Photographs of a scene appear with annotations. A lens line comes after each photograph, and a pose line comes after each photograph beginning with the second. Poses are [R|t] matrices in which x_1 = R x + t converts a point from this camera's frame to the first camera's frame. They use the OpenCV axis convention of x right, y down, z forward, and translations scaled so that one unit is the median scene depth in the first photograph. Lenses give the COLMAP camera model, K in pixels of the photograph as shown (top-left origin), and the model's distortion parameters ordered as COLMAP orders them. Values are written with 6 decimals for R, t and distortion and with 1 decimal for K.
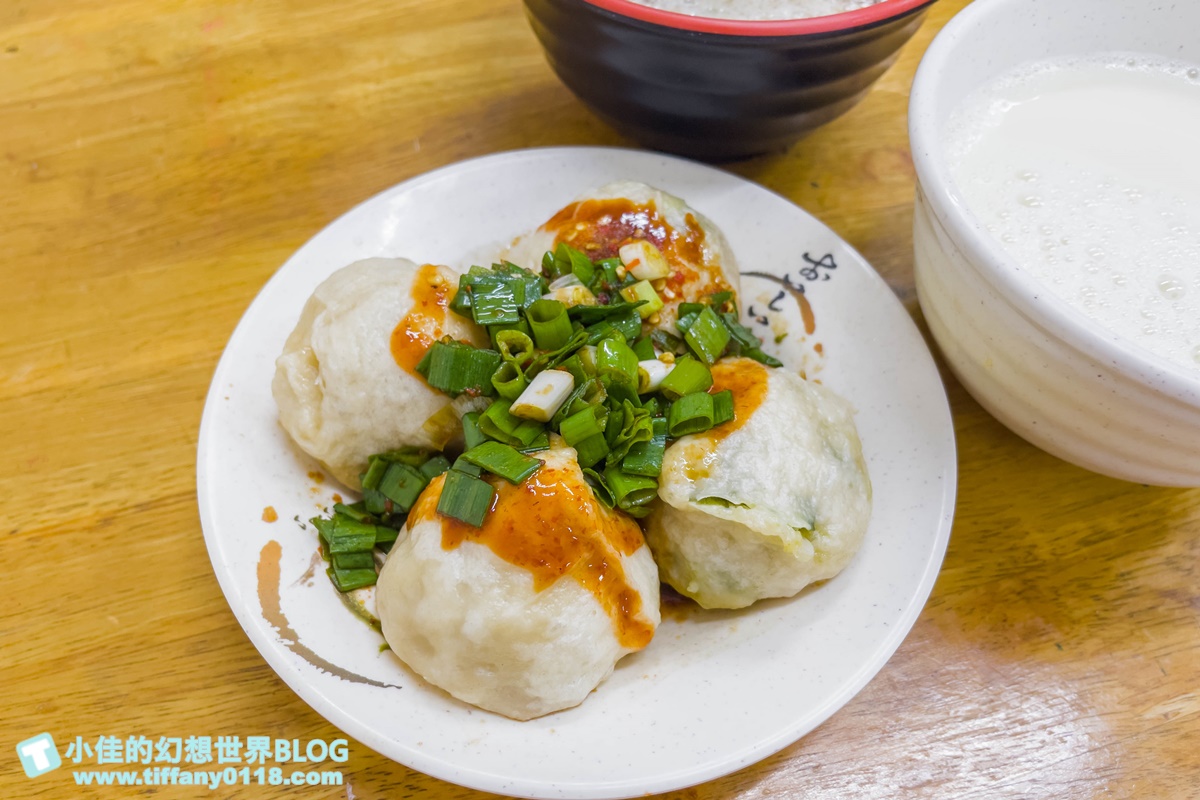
lens RADIAL K [[964.7, 0, 600.0], [0, 964.7, 400.0], [0, 0, 1]] dist [0.053794, -0.093260]
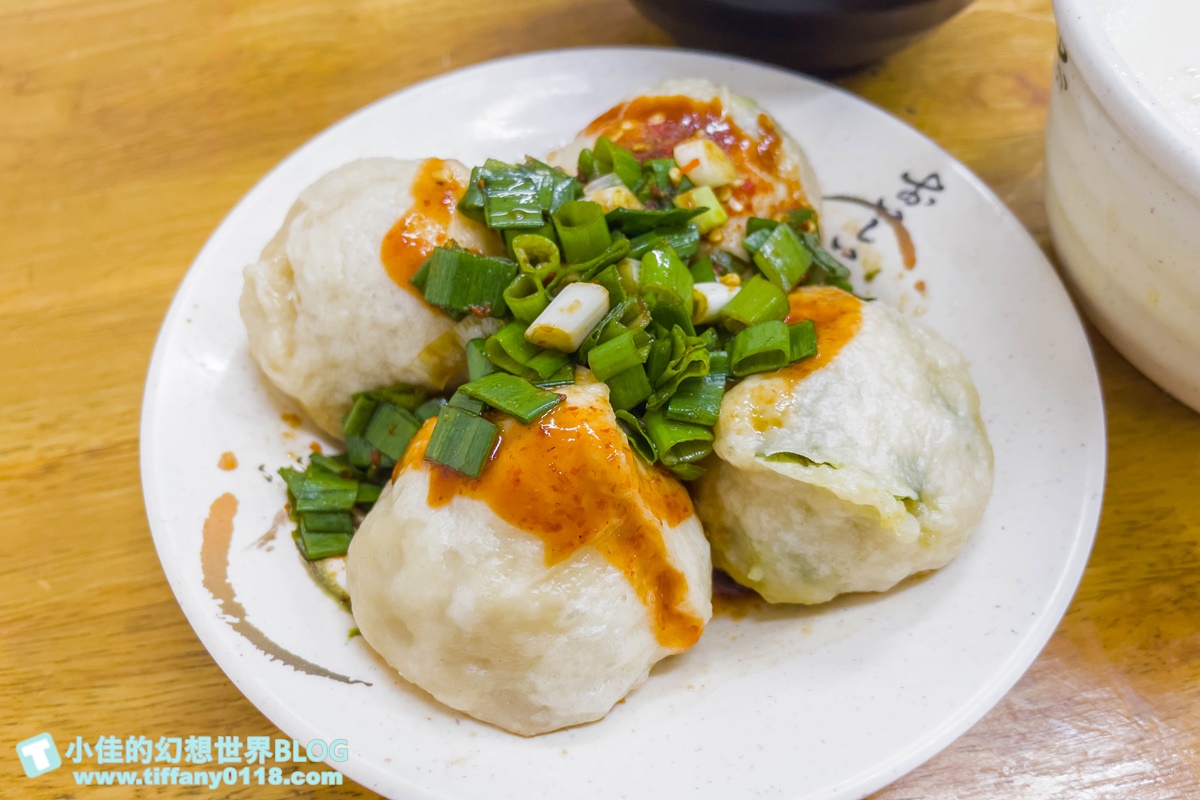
lens RADIAL K [[972.0, 0, 600.1], [0, 972.0, 385.7], [0, 0, 1]] dist [0.039043, -0.093910]
pose [[0.997808, 0.031703, -0.058093, 0.012540], [-0.033139, 0.999164, -0.023925, 0.064498], [0.057286, 0.025798, 0.998024, 0.208149]]
